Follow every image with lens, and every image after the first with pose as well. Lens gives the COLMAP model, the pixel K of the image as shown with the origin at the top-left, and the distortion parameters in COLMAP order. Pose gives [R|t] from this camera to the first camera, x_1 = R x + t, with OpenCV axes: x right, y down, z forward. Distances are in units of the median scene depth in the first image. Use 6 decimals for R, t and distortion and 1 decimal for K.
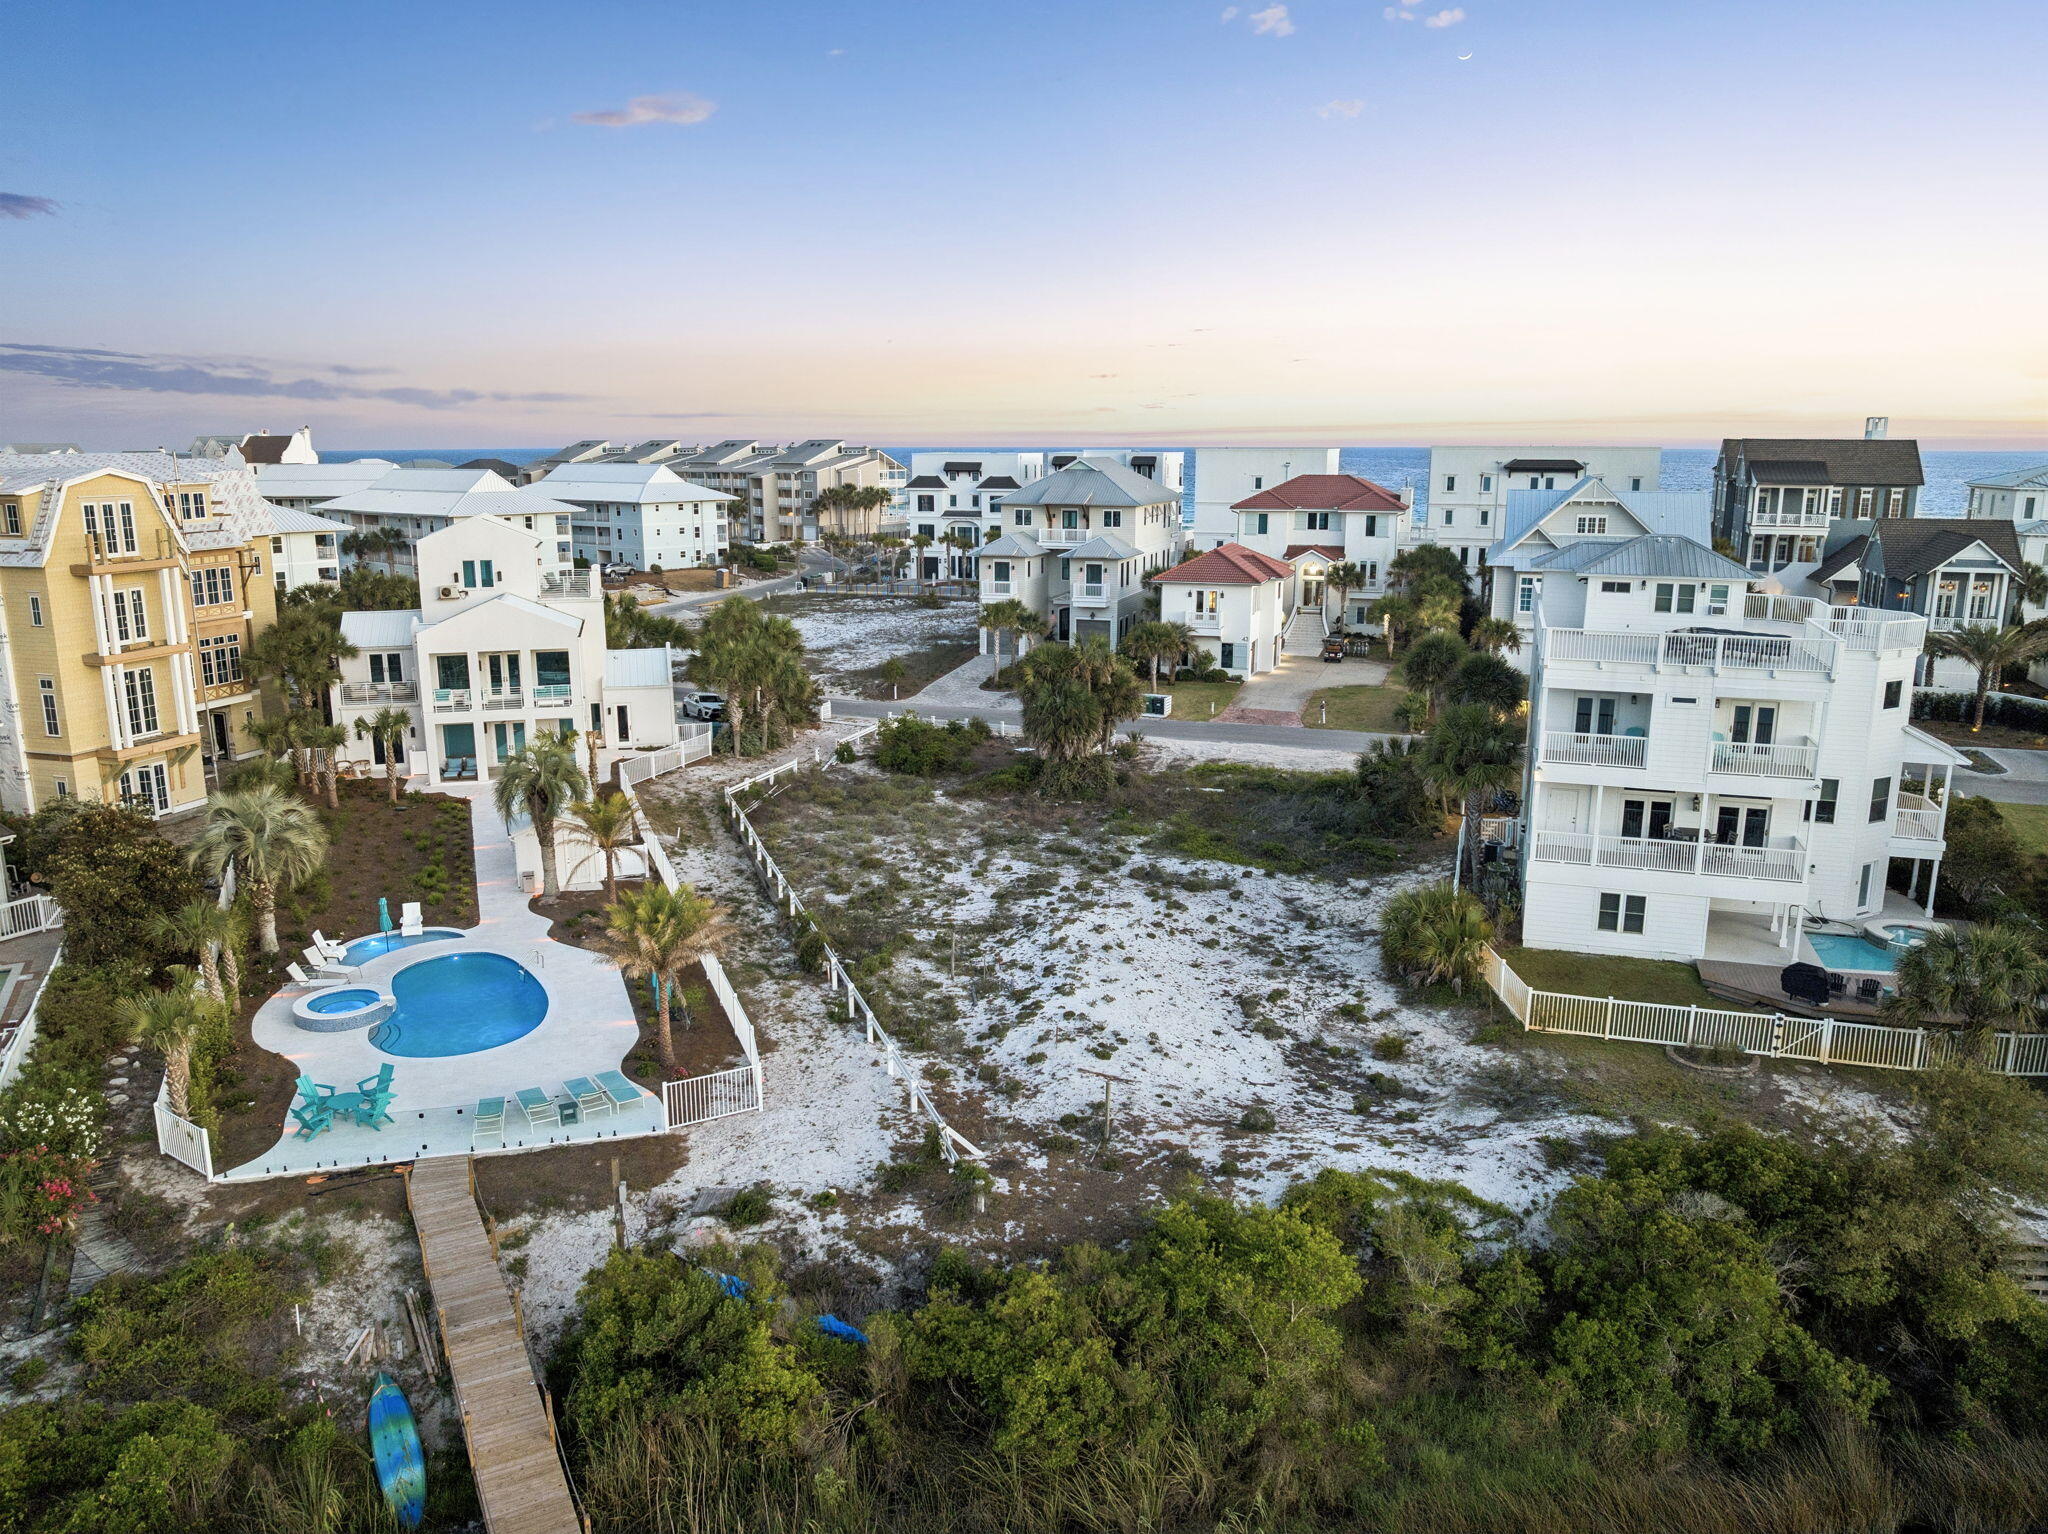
lens RADIAL K [[1452.9, 0, 1001.5], [0, 1452.9, 762.8], [0, 0, 1]] dist [-0.005960, -0.004362]
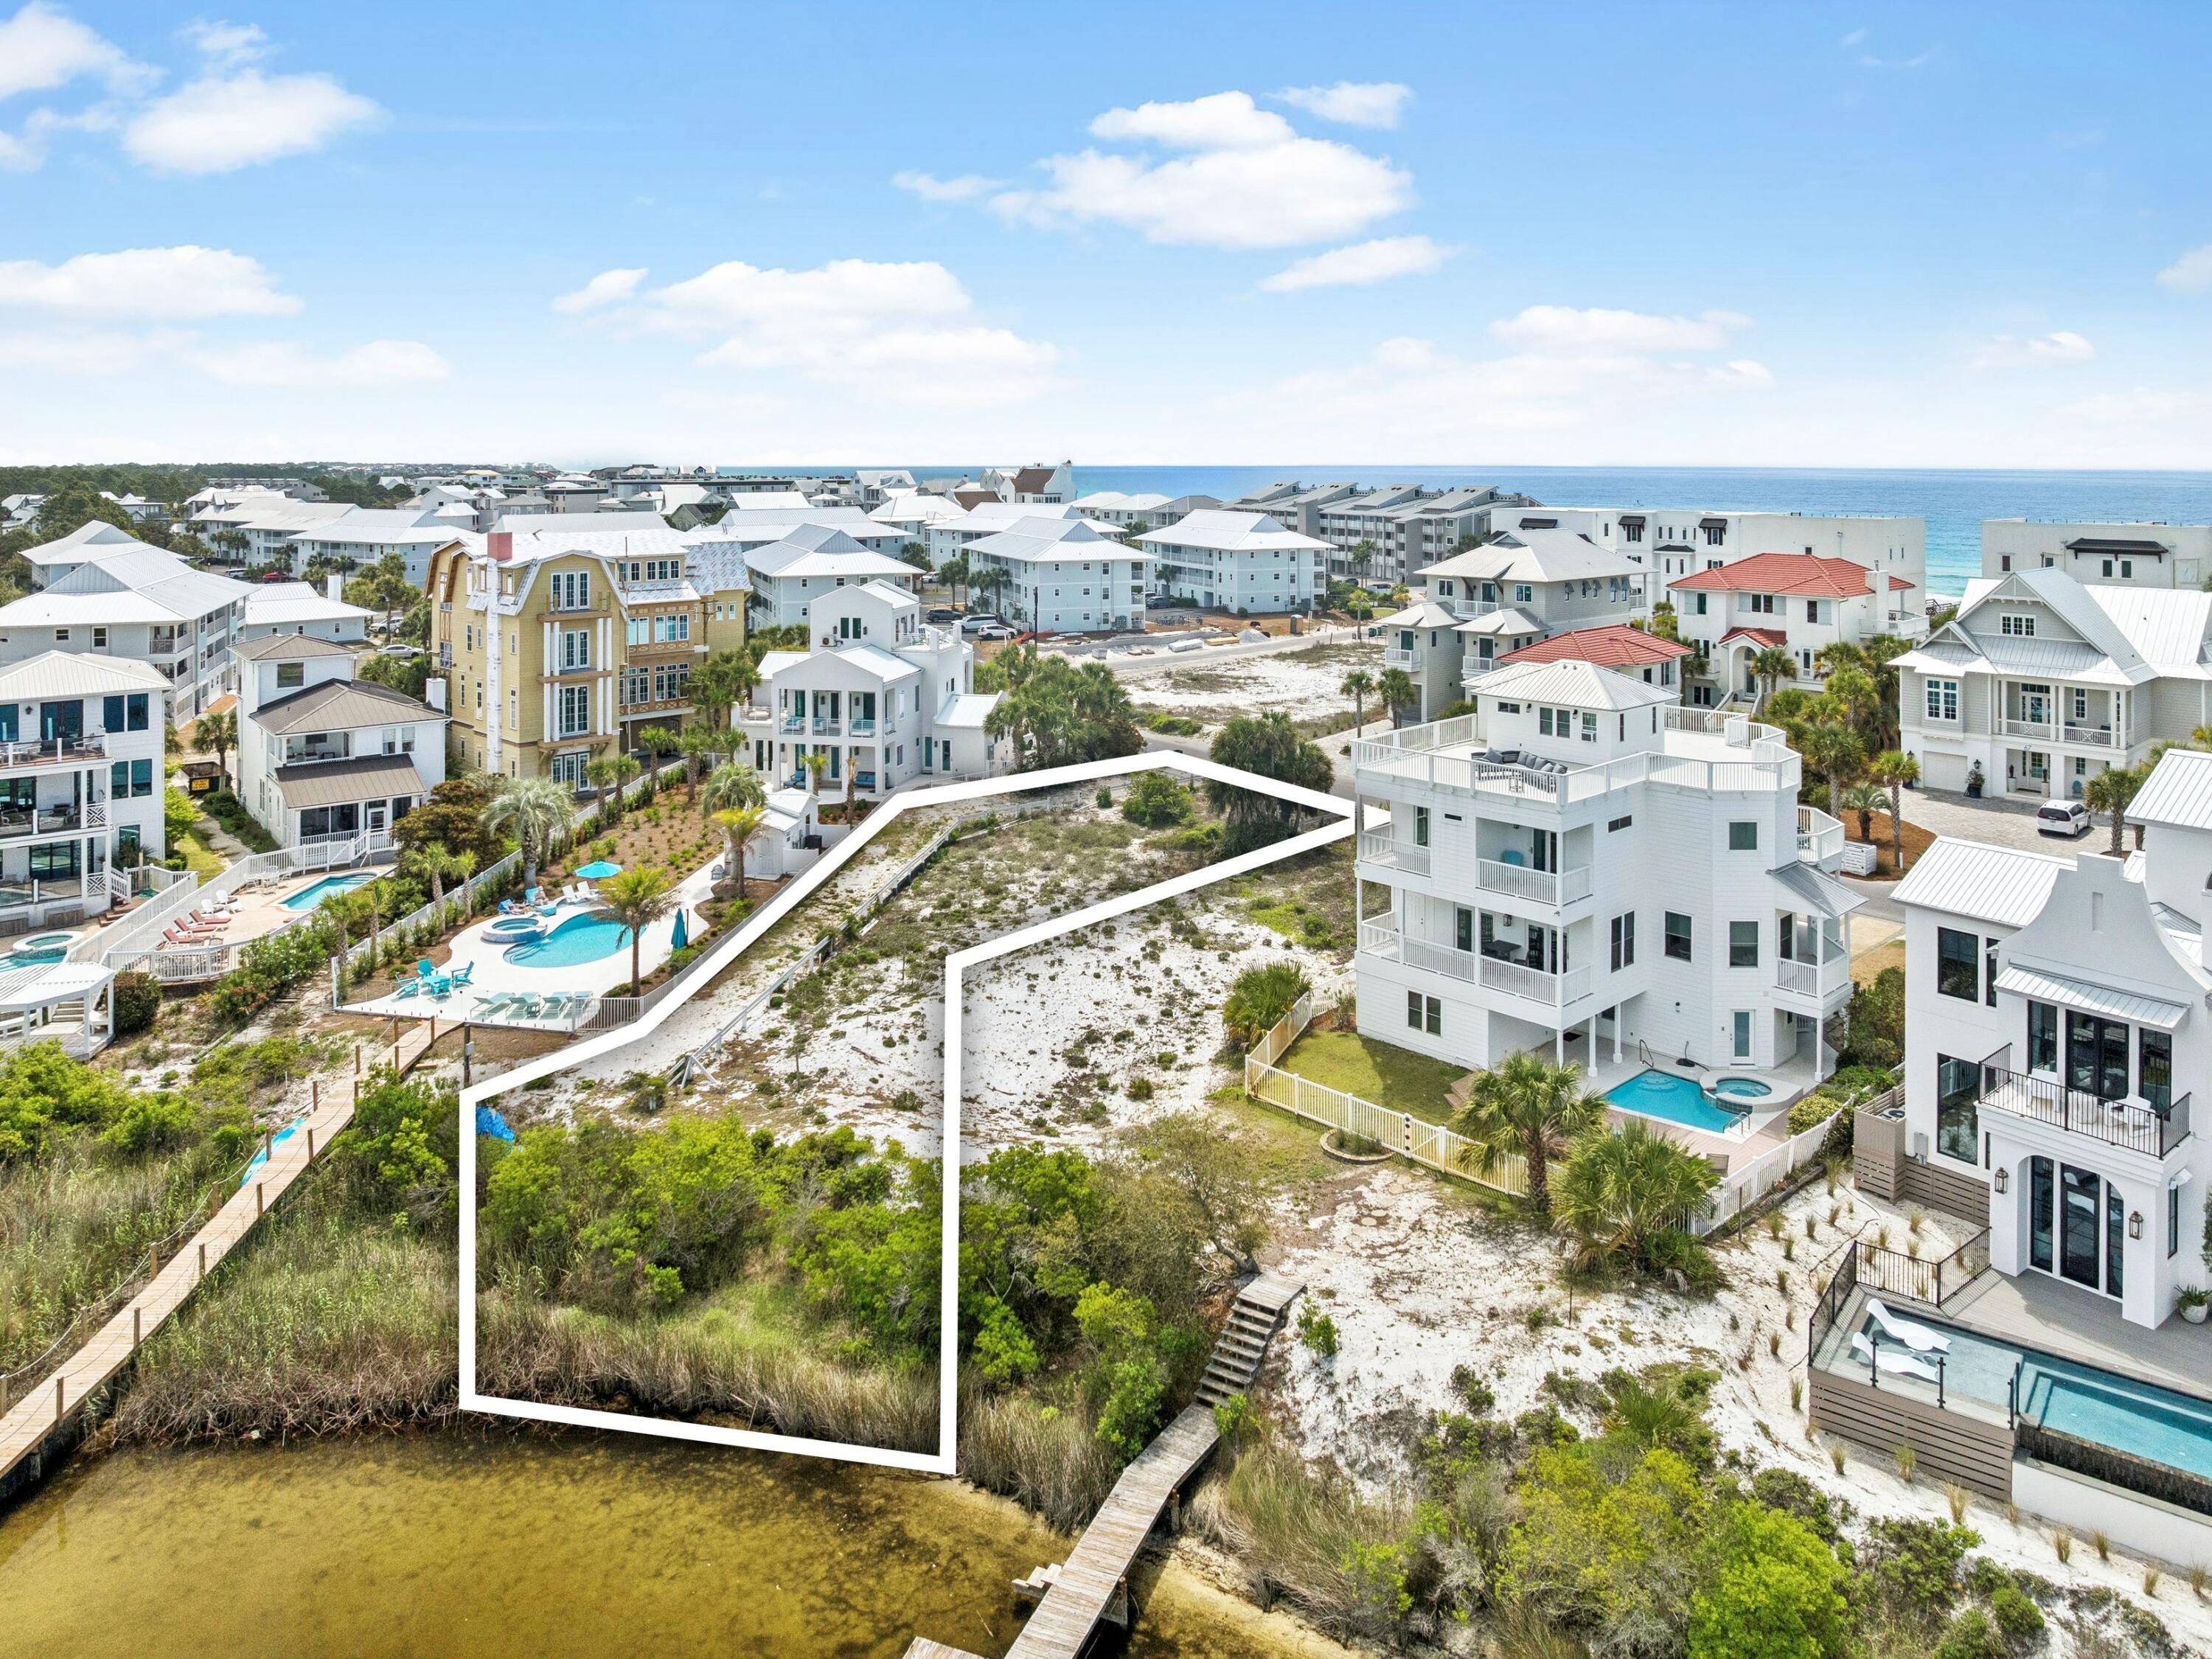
lens RADIAL K [[1570.5, 0, 1134.8], [0, 1570.5, 490.0], [0, 0, 1]] dist [-0.040790, 0.010095]
pose [[0.891935, 0.012635, -0.451987, 0.520968], [-0.101129, 0.979862, -0.172173, -0.039192], [0.440709, 0.199276, 0.875251, -0.134412]]
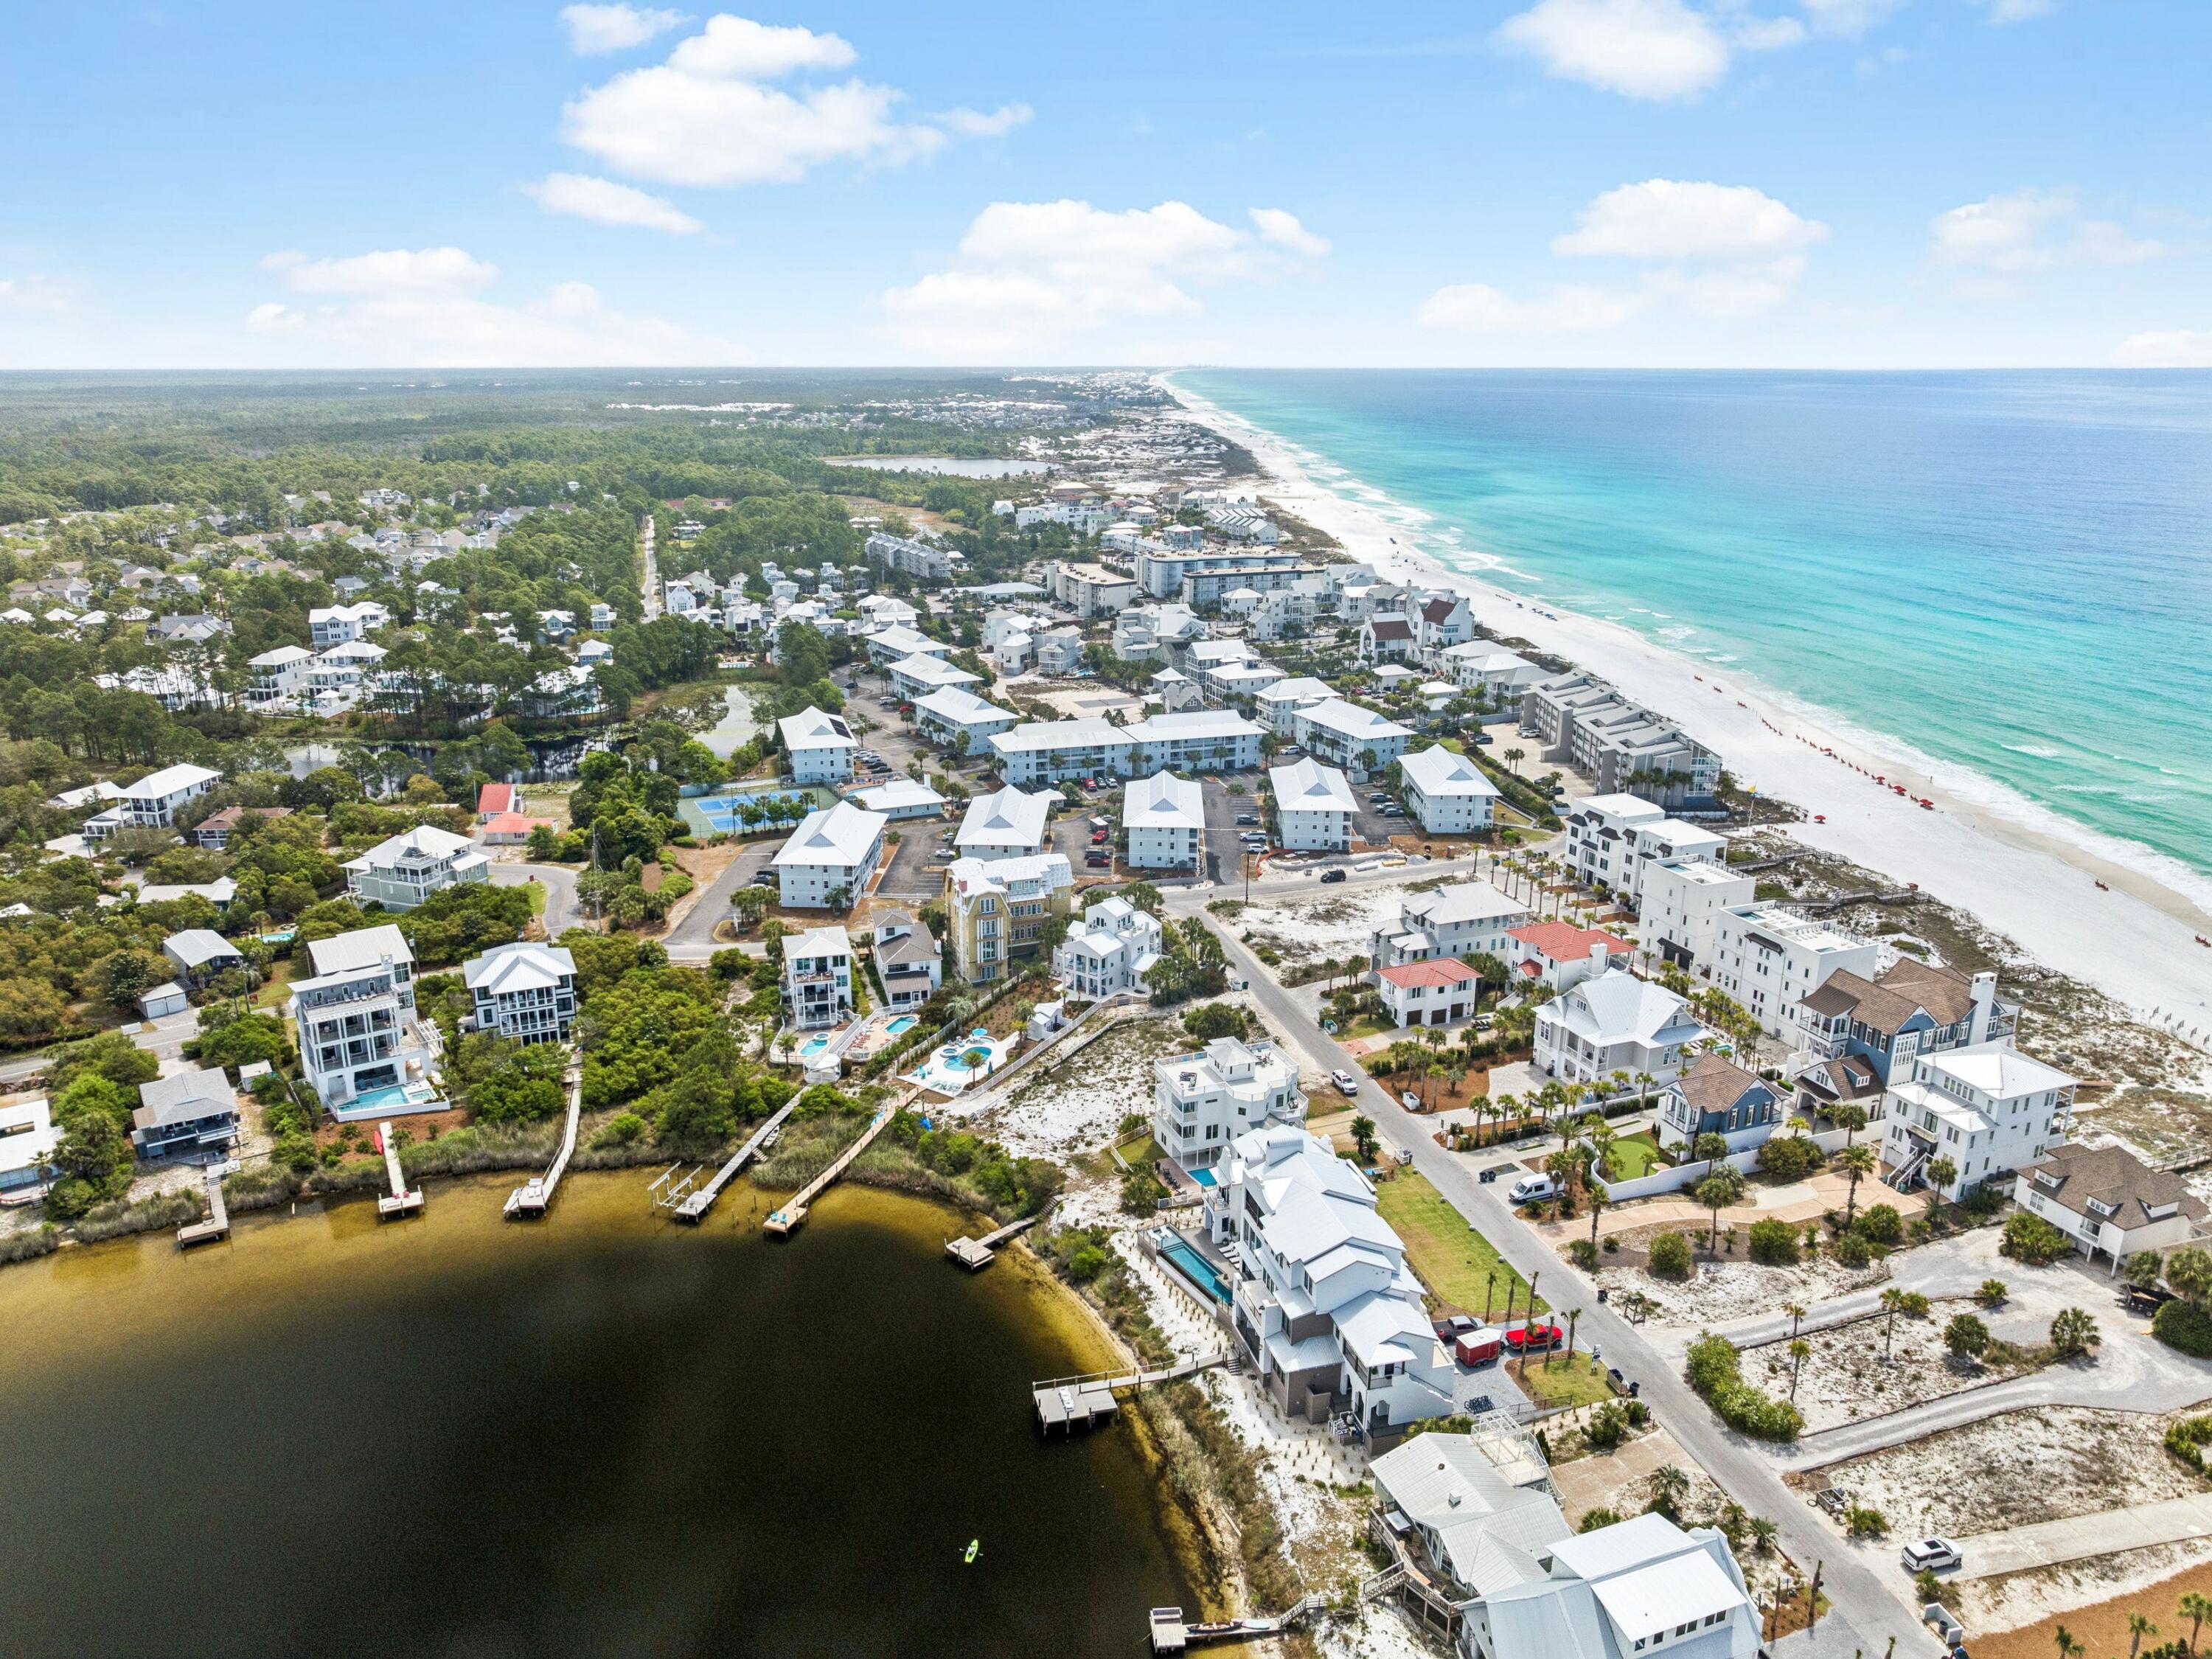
lens RADIAL K [[1538.6, 0, 1065.9], [0, 1538.6, 911.5], [0, 0, 1]] dist [-0.035786, 0.002412]
pose [[0.626631, 0.260432, -0.734513, 2.129590], [-0.162581, 0.965458, 0.203615, -0.868449], [0.762169, -0.008173, 0.647327, -1.249441]]
